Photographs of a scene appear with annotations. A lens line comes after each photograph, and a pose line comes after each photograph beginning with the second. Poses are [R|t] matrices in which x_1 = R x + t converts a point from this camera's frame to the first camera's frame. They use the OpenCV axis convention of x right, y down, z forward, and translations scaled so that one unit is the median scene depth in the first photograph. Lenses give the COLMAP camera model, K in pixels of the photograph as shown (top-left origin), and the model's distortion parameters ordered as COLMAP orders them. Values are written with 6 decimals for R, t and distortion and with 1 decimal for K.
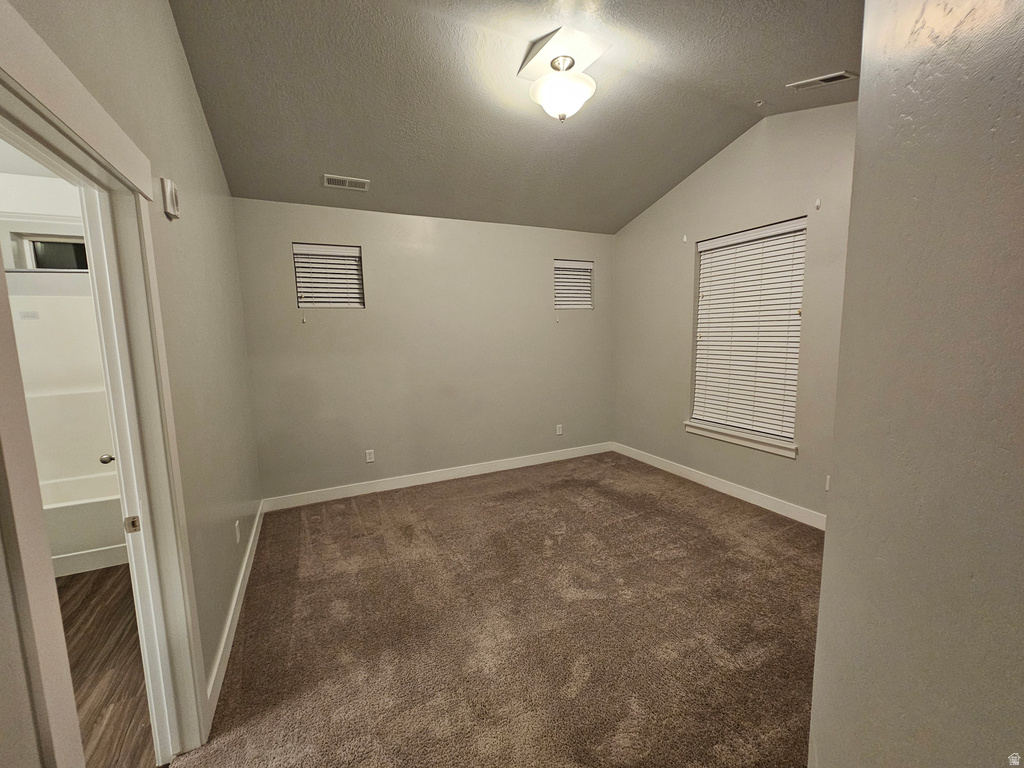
lens RADIAL K [[418.3, 0, 512.0], [0, 418.3, 384.0], [0, 0, 1]] dist [0.000771, 0.000003]
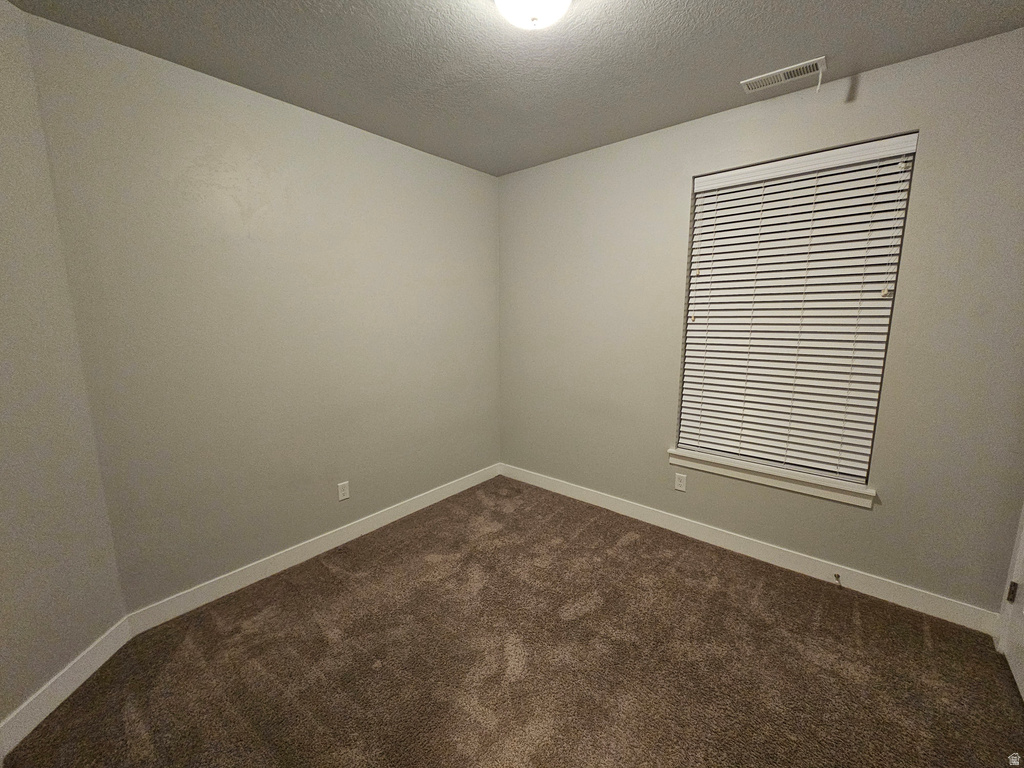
lens RADIAL K [[418.3, 0, 512.0], [0, 418.3, 384.0], [0, 0, 1]] dist [0.000771, 0.000003]
pose [[0.911932, -0.008657, 0.410249, -0.088876], [0.004403, 0.999926, 0.011313, -0.023895], [-0.410317, -0.008510, 0.911903, 0.515150]]
